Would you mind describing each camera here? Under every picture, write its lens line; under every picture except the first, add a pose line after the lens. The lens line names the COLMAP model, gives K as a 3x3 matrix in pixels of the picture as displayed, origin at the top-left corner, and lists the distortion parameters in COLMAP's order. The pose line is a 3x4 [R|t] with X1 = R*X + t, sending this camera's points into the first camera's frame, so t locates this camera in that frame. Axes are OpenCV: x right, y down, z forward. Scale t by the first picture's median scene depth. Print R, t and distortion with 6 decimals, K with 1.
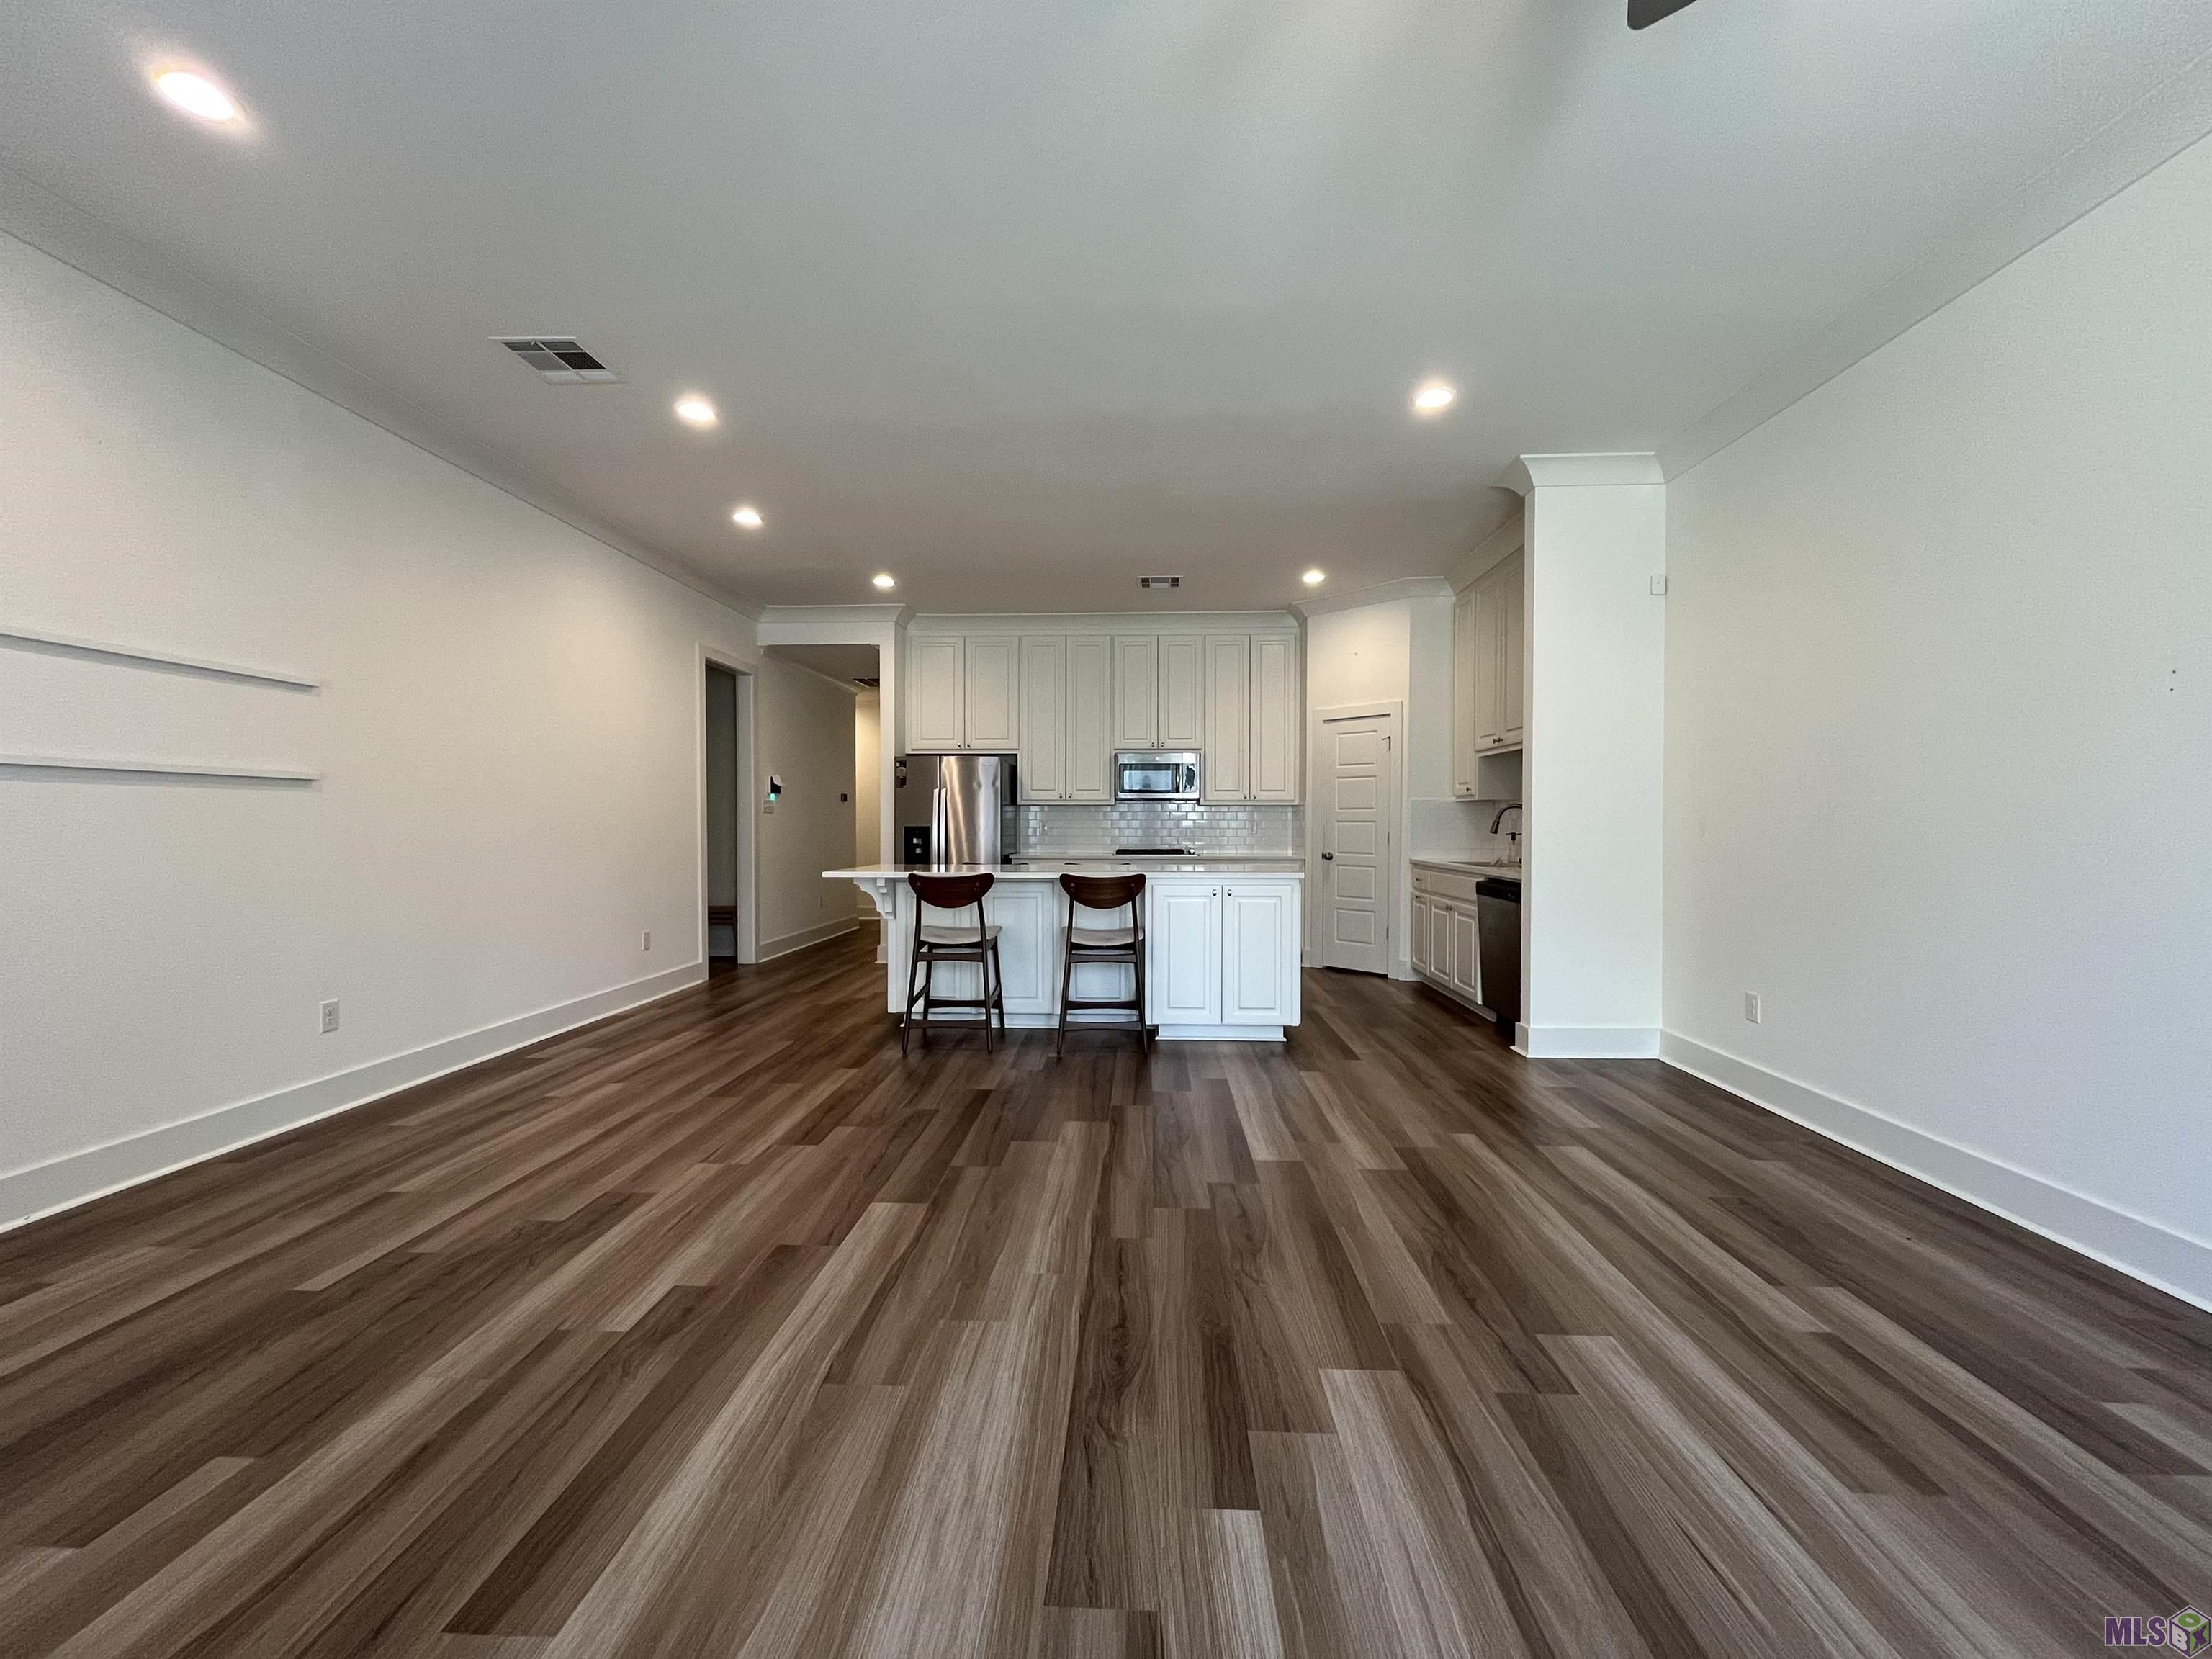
lens RADIAL K [[887.6, 0, 1105.5], [0, 887.6, 828.7], [0, 0, 1]] dist [0.012028, -0.001479]
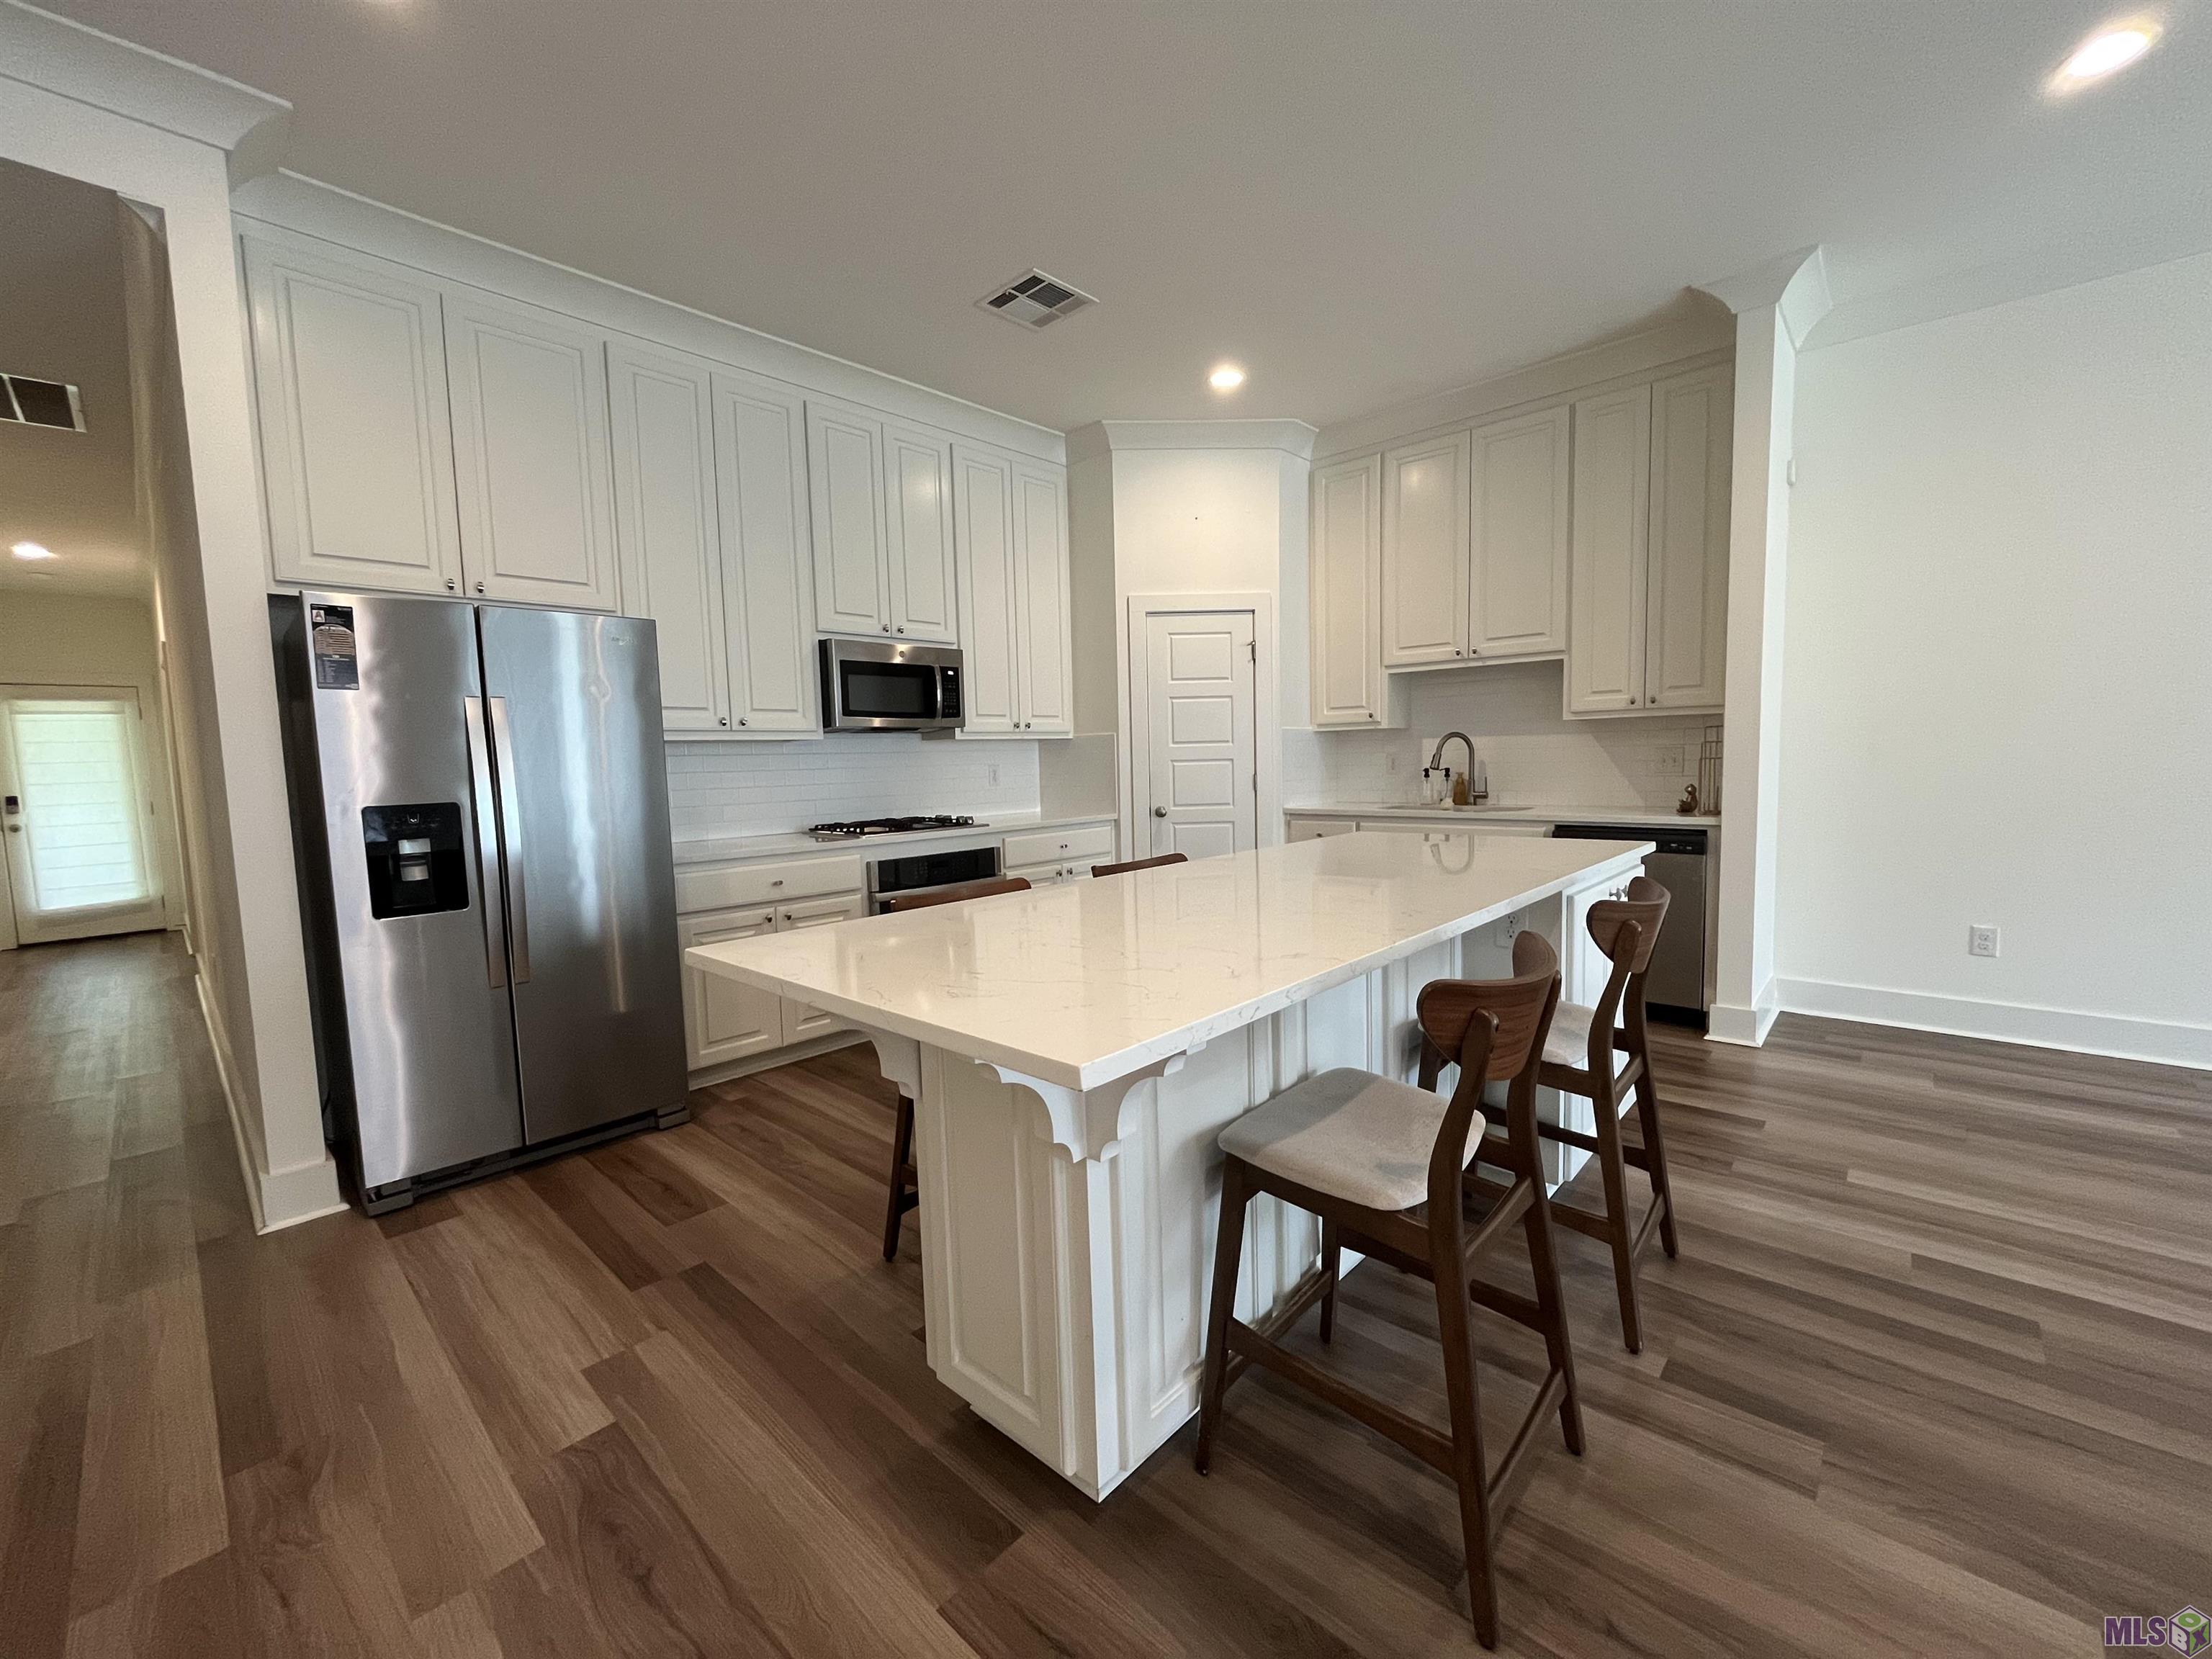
lens RADIAL K [[887.6, 0, 1090.1], [0, 887.6, 835.8], [0, 0, 1]] dist [0.012028, -0.001479]
pose [[0.647258, -0.086341, 0.757365, -0.337450], [0.032790, 0.995798, 0.085500, -0.012511], [-0.761565, -0.030506, 0.647370, 0.640373]]
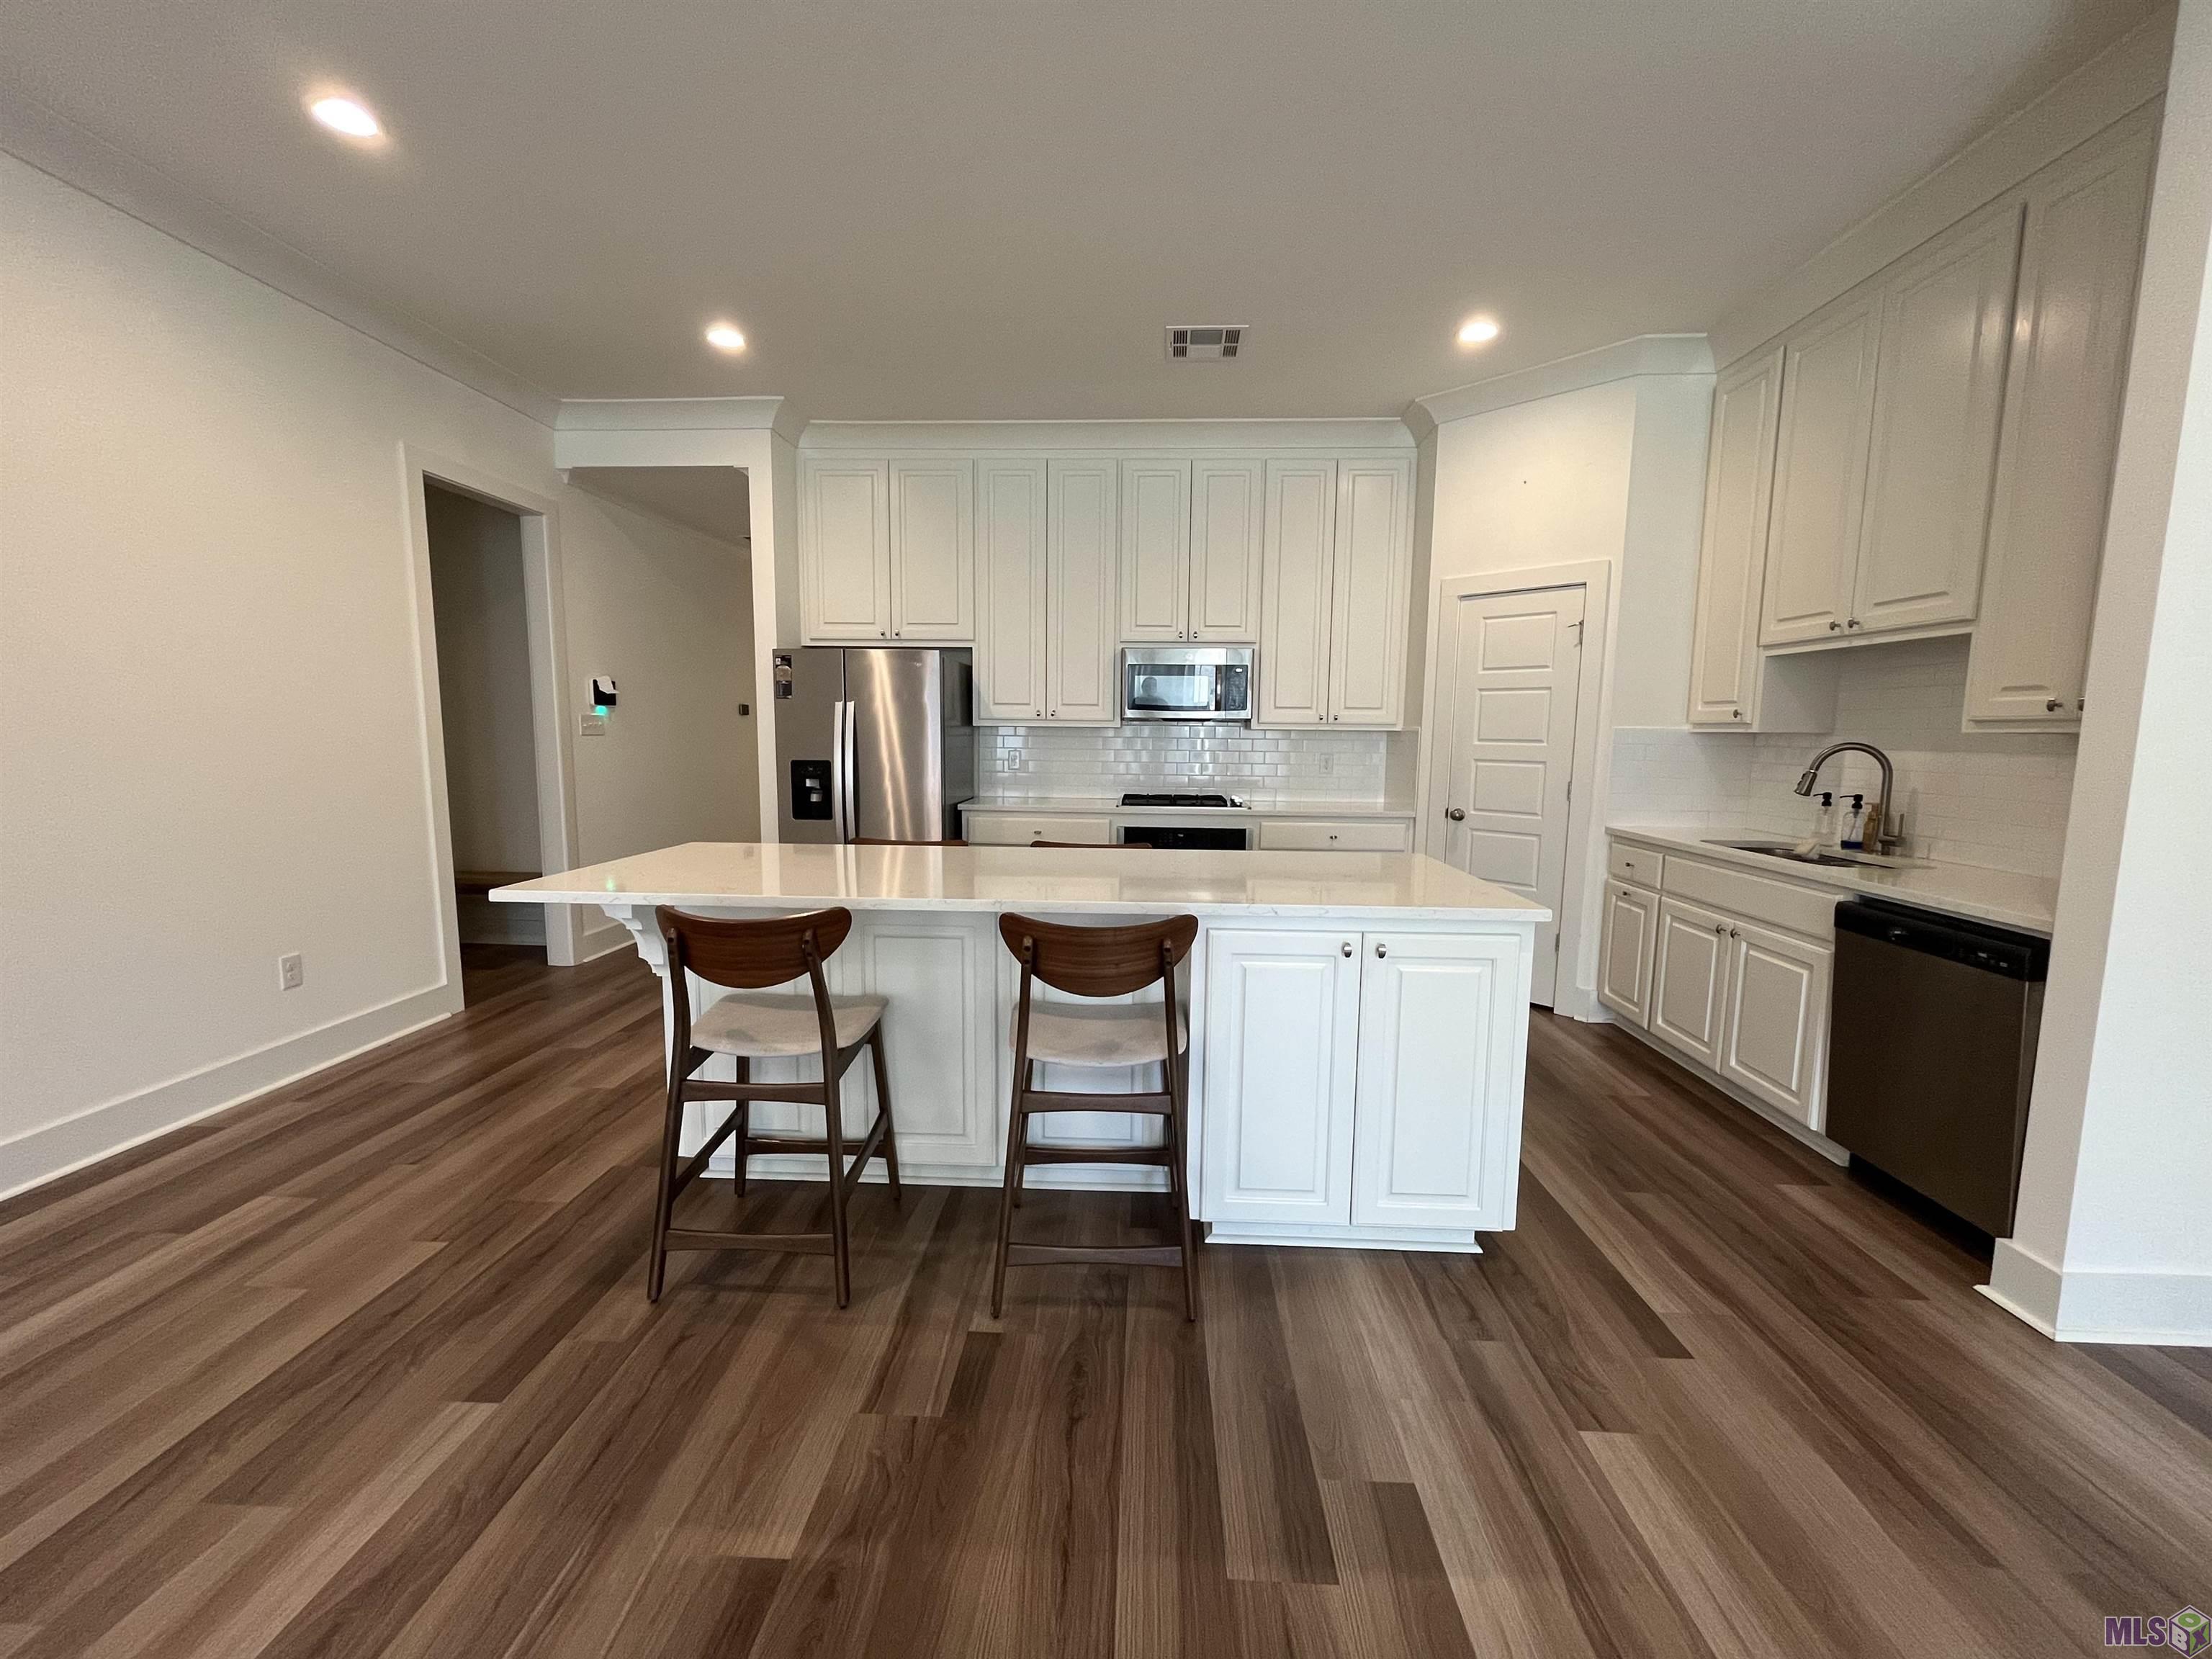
lens RADIAL K [[887.6, 0, 1112.0], [0, 887.6, 827.8], [0, 0, 1]] dist [0.012028, -0.001479]
pose [[0.999948, 0.008936, 0.004890, 0.001031], [-0.009397, 0.994507, 0.104252, -0.025530], [-0.003932, -0.104292, 0.994539, 0.398023]]
